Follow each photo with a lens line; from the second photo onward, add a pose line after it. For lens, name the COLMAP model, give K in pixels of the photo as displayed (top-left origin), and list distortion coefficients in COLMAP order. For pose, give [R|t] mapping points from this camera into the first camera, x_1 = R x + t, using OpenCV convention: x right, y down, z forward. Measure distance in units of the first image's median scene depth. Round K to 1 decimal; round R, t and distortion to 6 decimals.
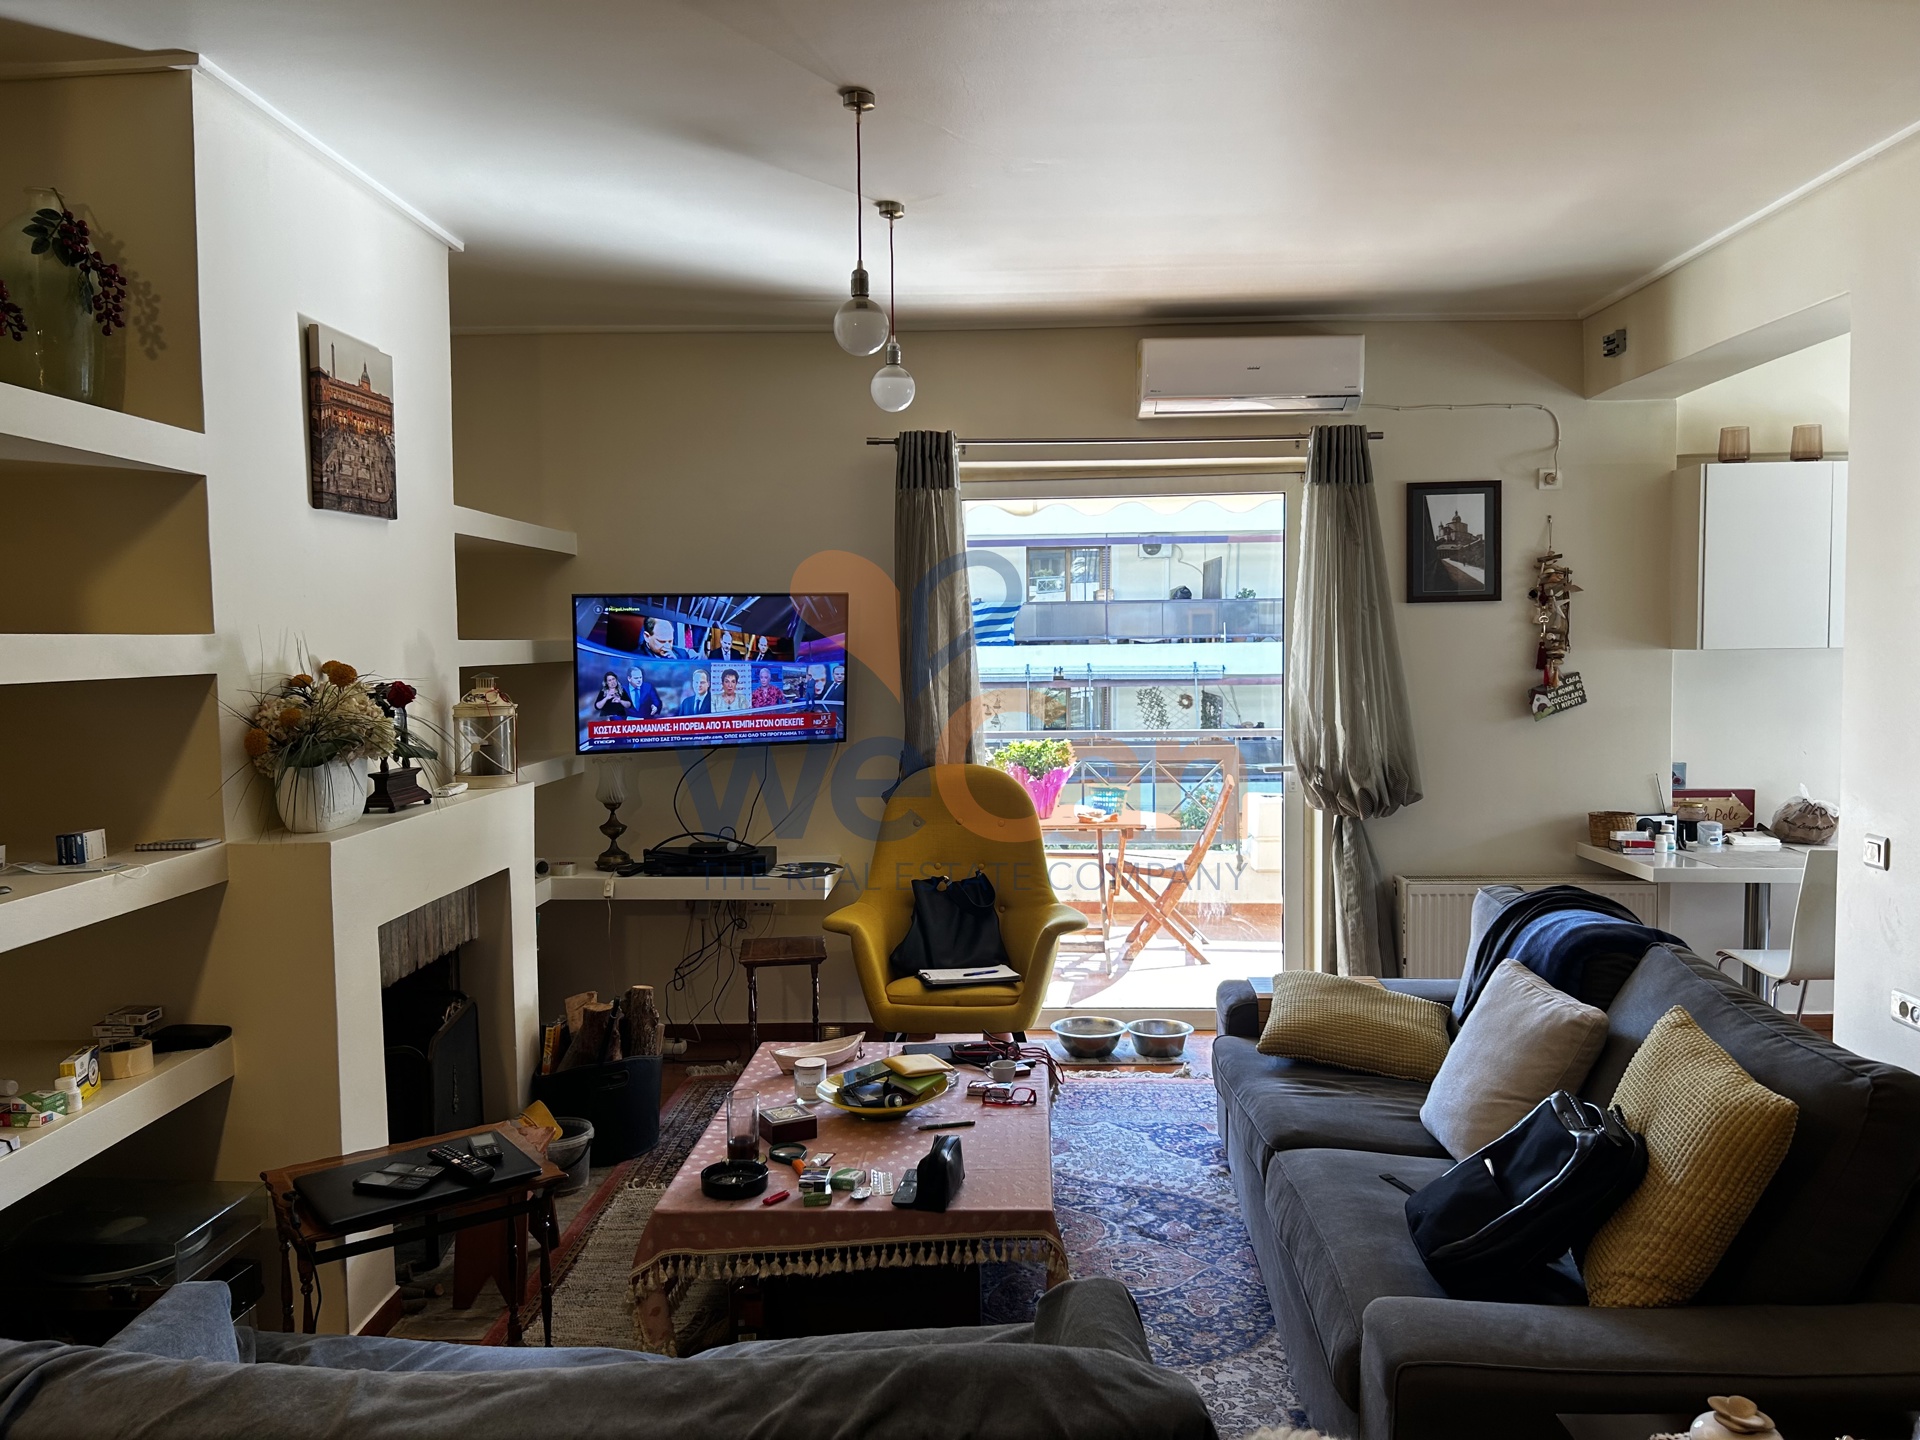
lens RADIAL K [[1448.4, 0, 960.6], [0, 1448.4, 718.1], [0, 0, 1]] dist [0.065793, -0.089230]
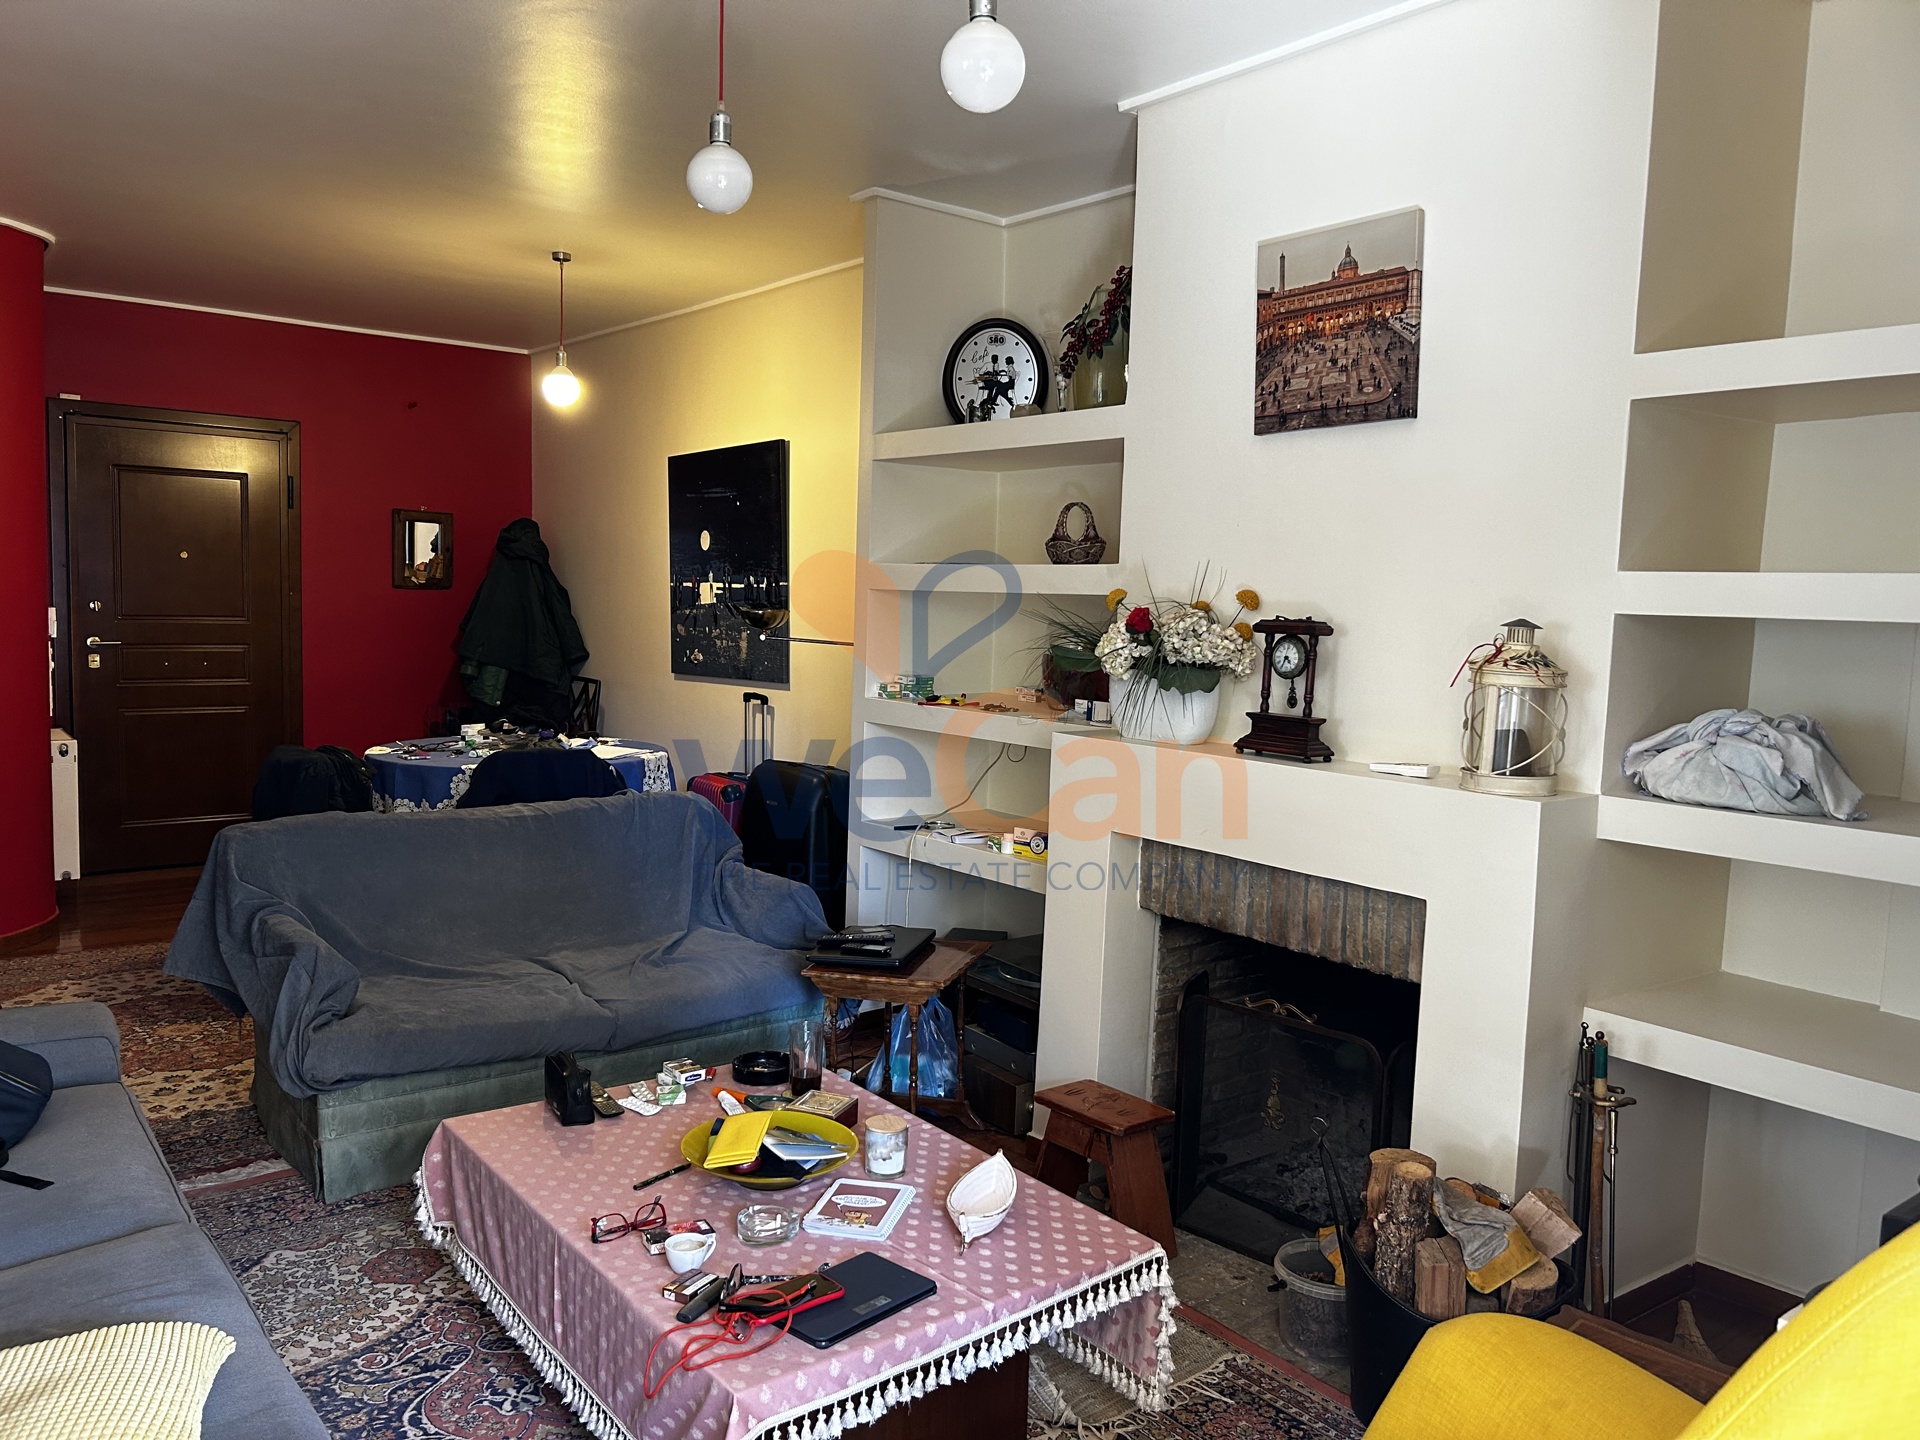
lens RADIAL K [[1448.4, 0, 957.3], [0, 1448.4, 721.6], [0, 0, 1]] dist [0.065793, -0.089230]
pose [[-0.770852, 0.048696, -0.635150, 0.328494], [-0.052372, 0.988854, 0.139376, -0.073581], [0.634858, 0.140702, -0.759709, 1.538963]]
